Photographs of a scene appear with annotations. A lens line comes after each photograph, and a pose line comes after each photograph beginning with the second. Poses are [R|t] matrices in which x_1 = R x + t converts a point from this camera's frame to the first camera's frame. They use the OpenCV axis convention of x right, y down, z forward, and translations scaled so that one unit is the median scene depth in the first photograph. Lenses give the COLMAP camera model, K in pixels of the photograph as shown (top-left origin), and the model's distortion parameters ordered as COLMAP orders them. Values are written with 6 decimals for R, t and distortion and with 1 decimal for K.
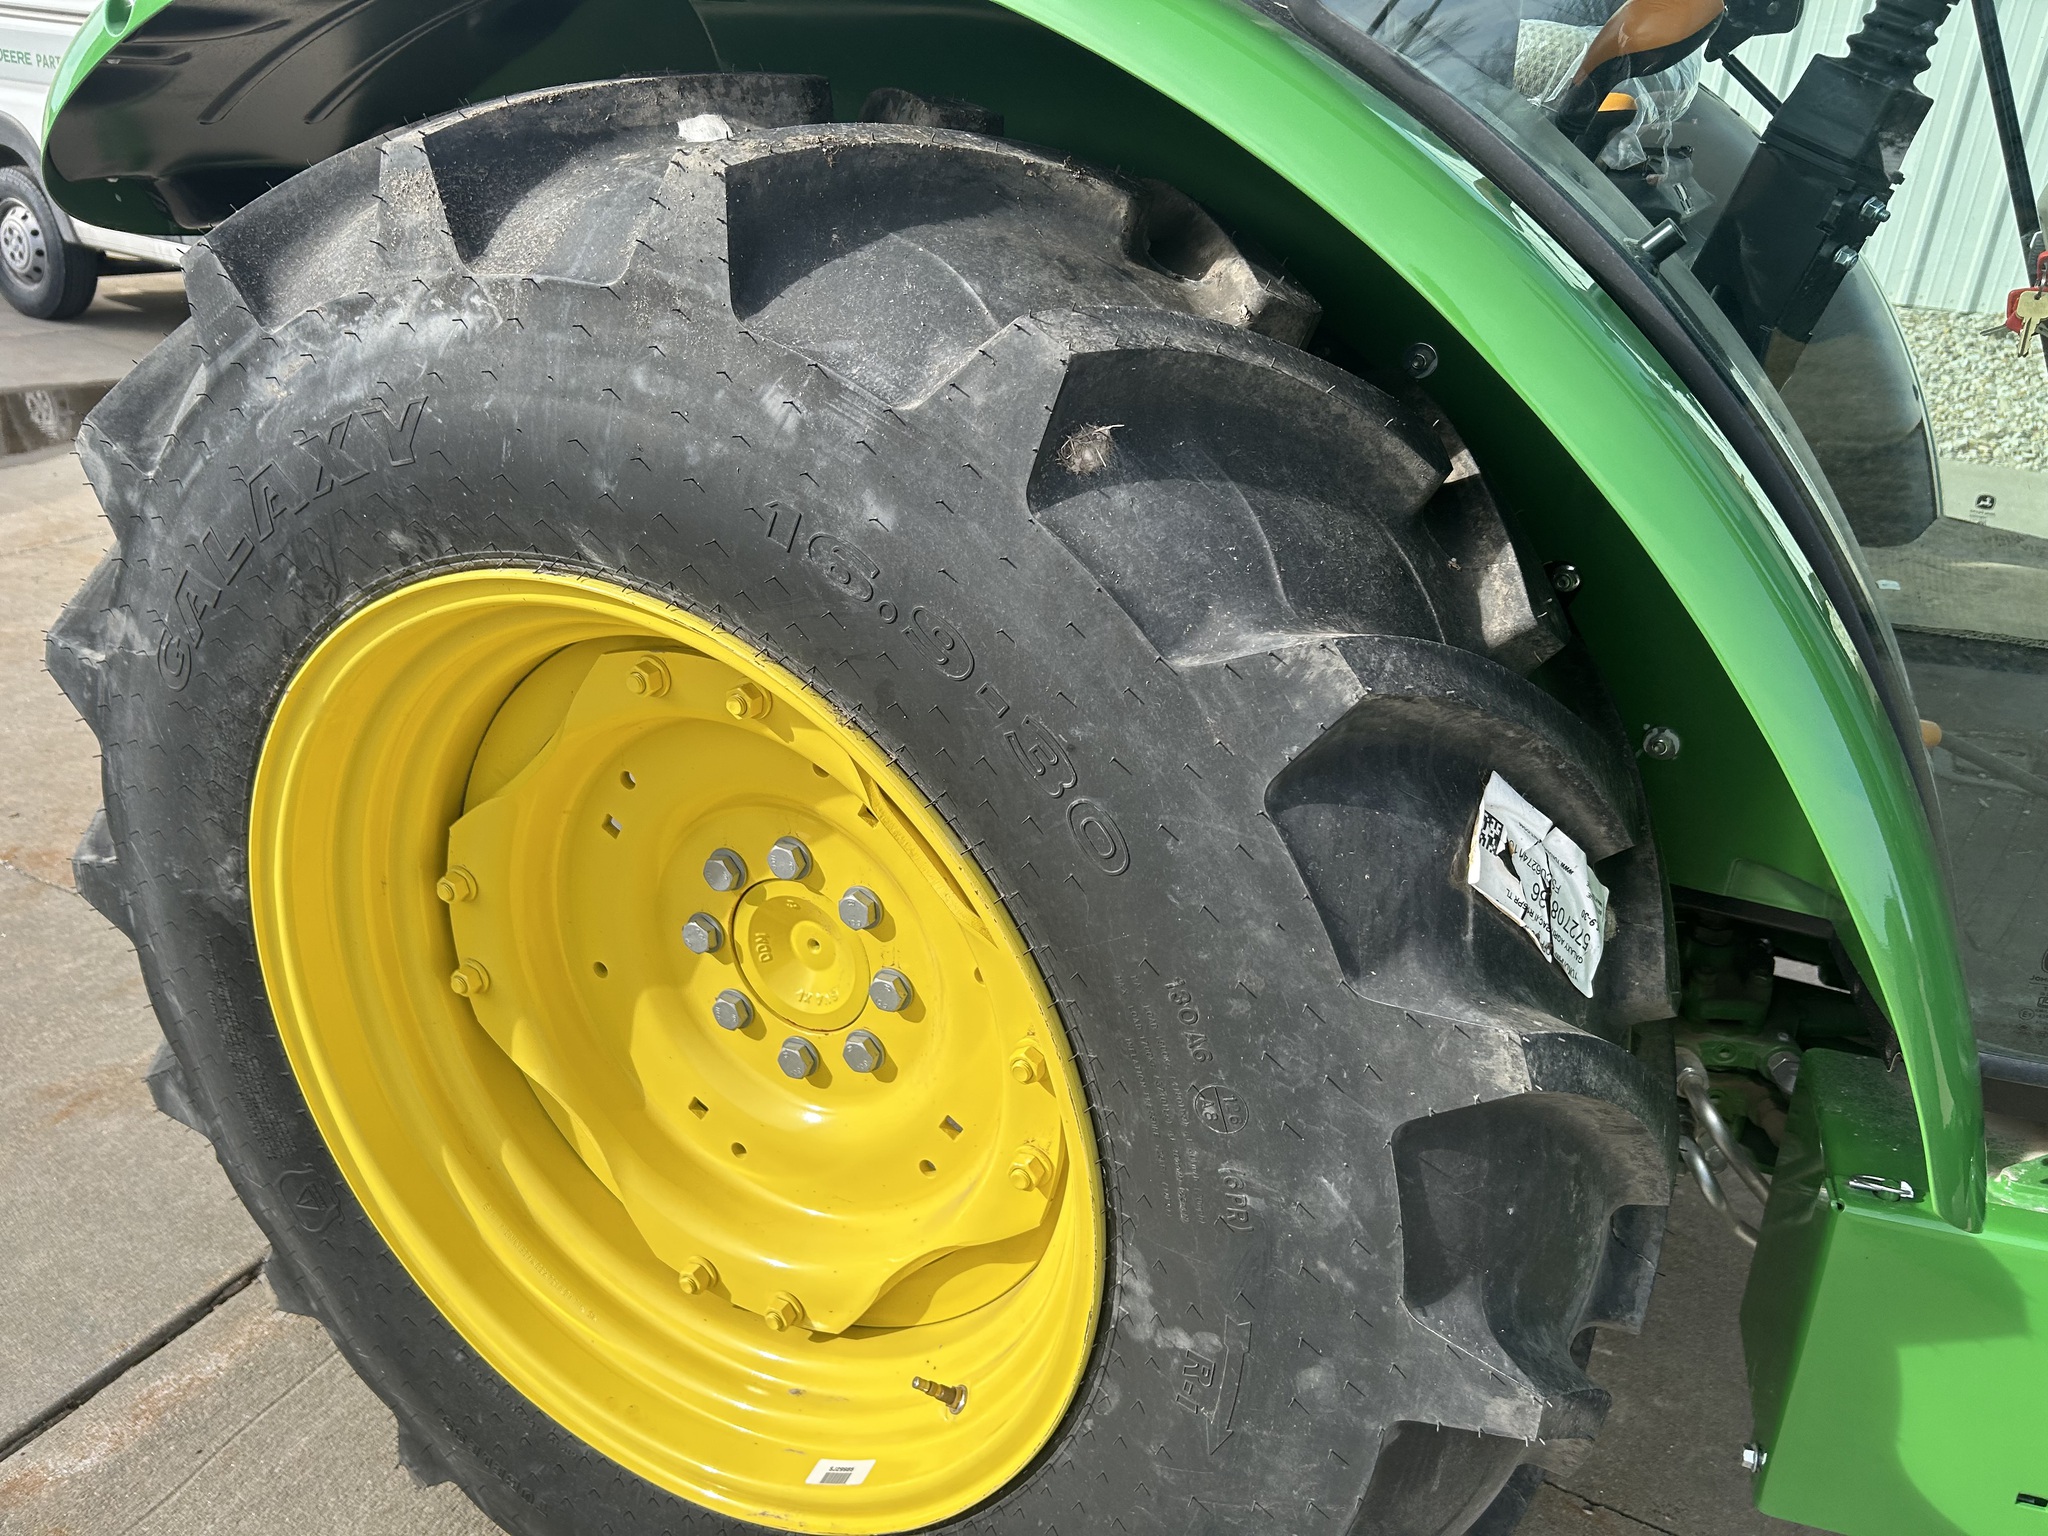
lens RADIAL K [[1575.3, 0, 1020.4], [0, 1575.3, 748.1], [0, 0, 1]] dist [0.035435, -0.038904]
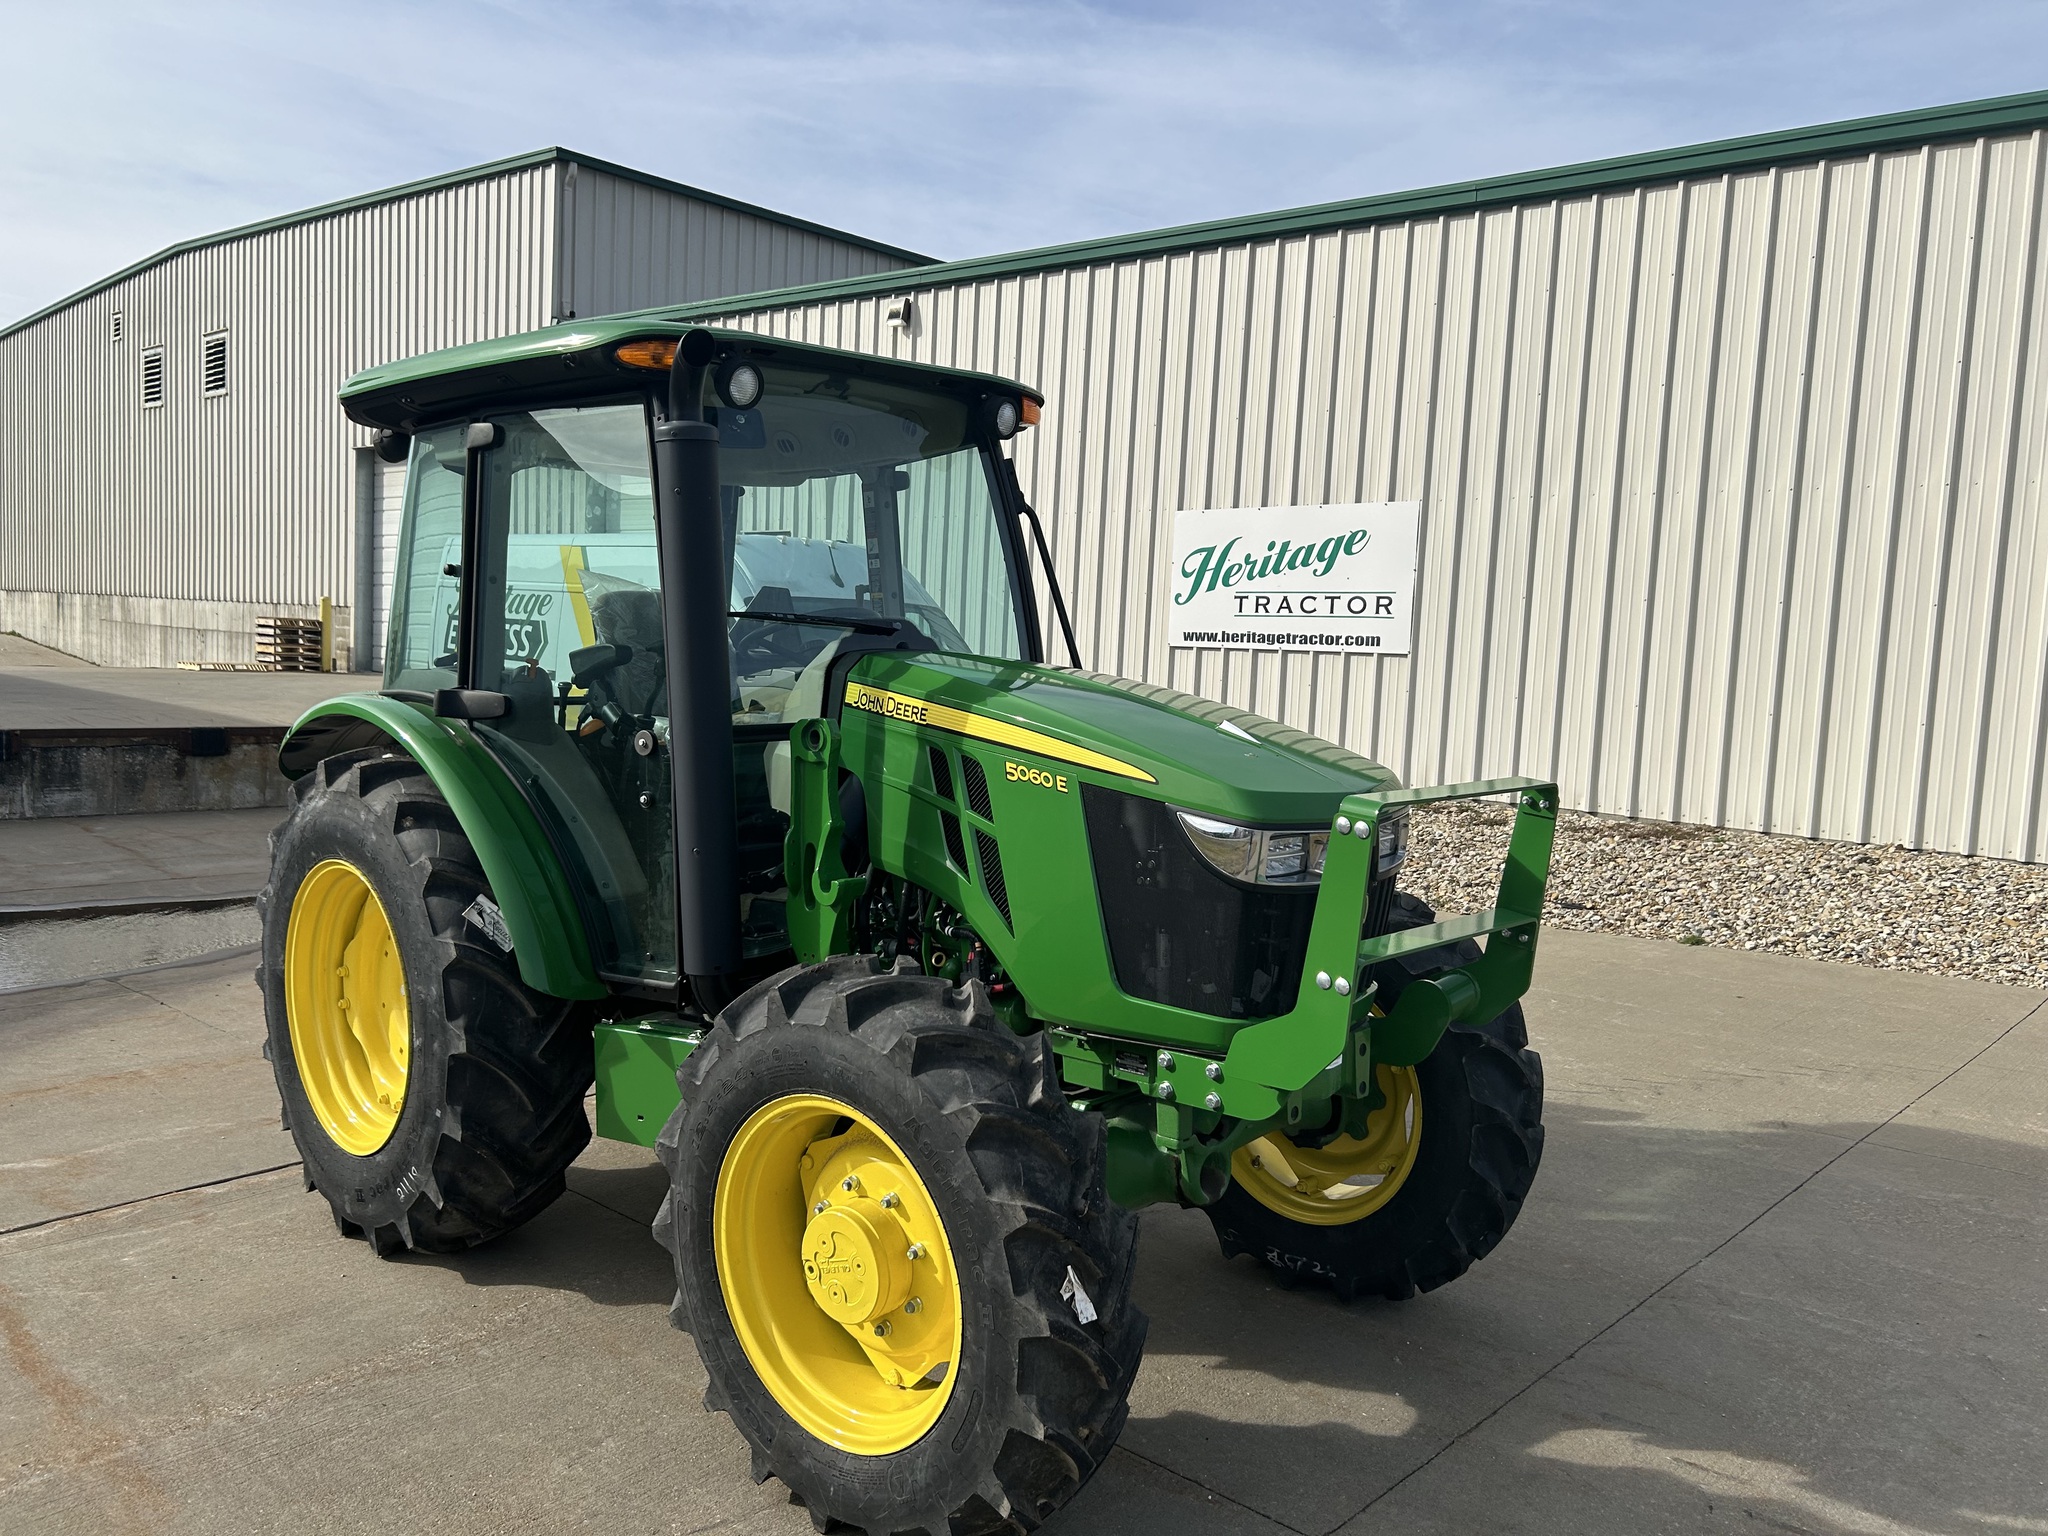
lens RADIAL K [[1575.3, 0, 1011.9], [0, 1575.3, 778.5], [0, 0, 1]] dist [0.035435, -0.038904]
pose [[0.955864, -0.016248, -0.293360, 2.901276], [-0.079286, 0.947163, -0.310799, 0.926795], [0.282910, 0.320341, 0.904070, -2.559323]]
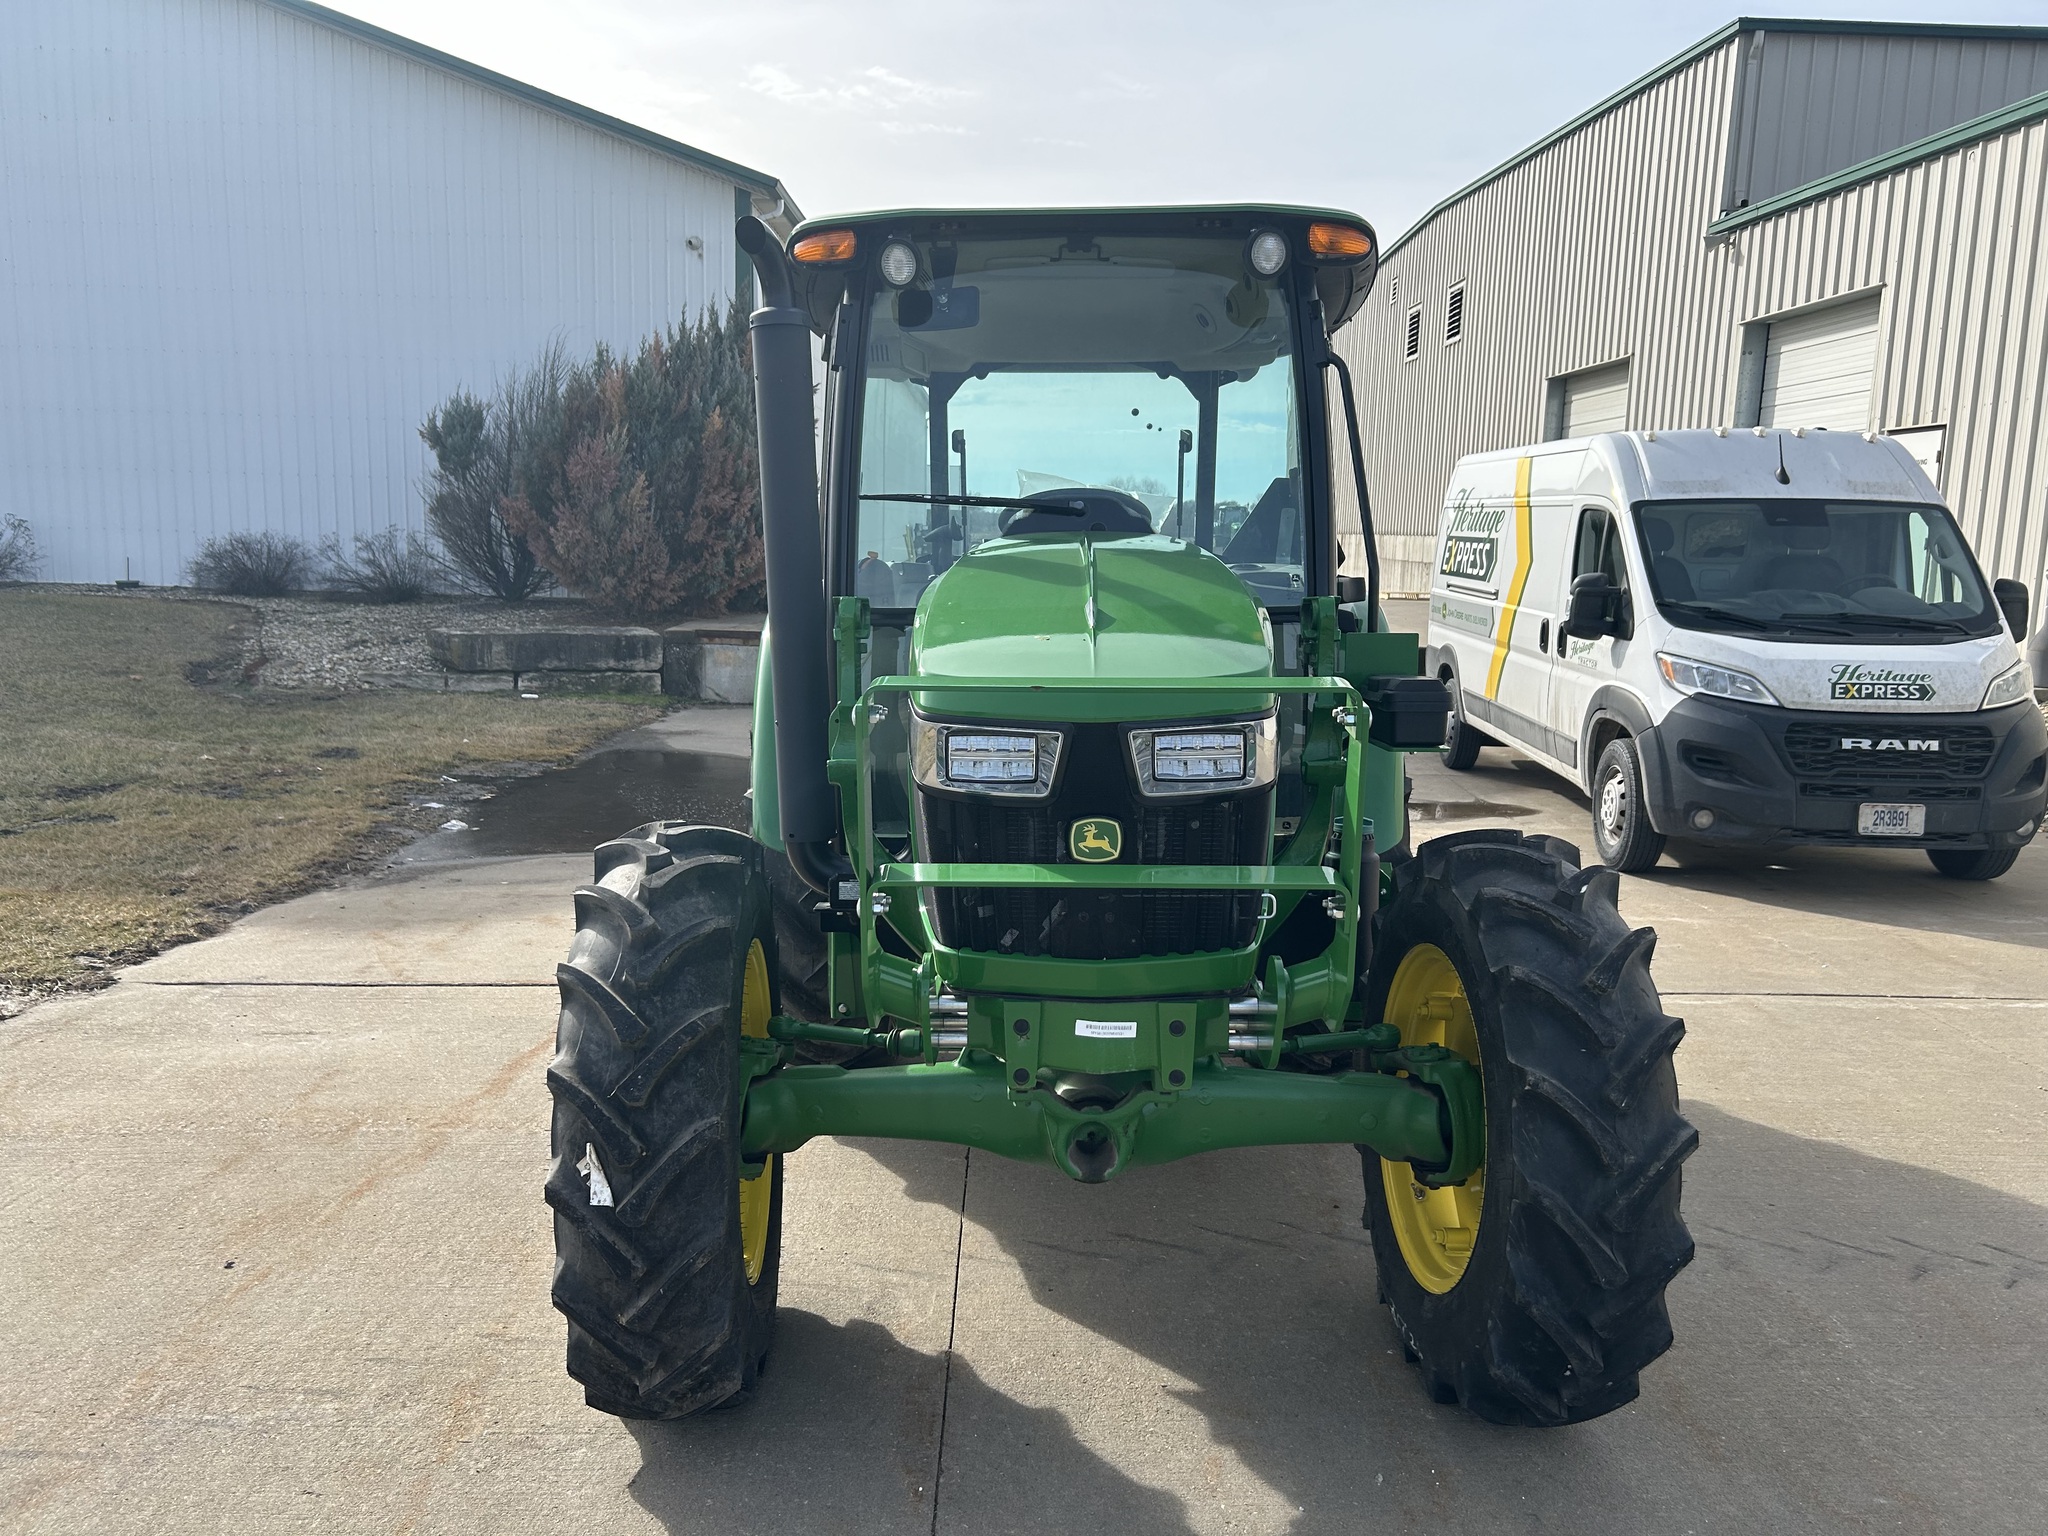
lens RADIAL K [[1575.3, 0, 1022.5], [0, 1575.3, 781.5], [0, 0, 1]] dist [0.035435, -0.038904]
pose [[0.432057, 0.065289, -0.899480, 4.866548], [-0.334554, 0.937813, -0.092629, 0.292491], [0.837496, 0.340946, 0.427031, -0.484478]]
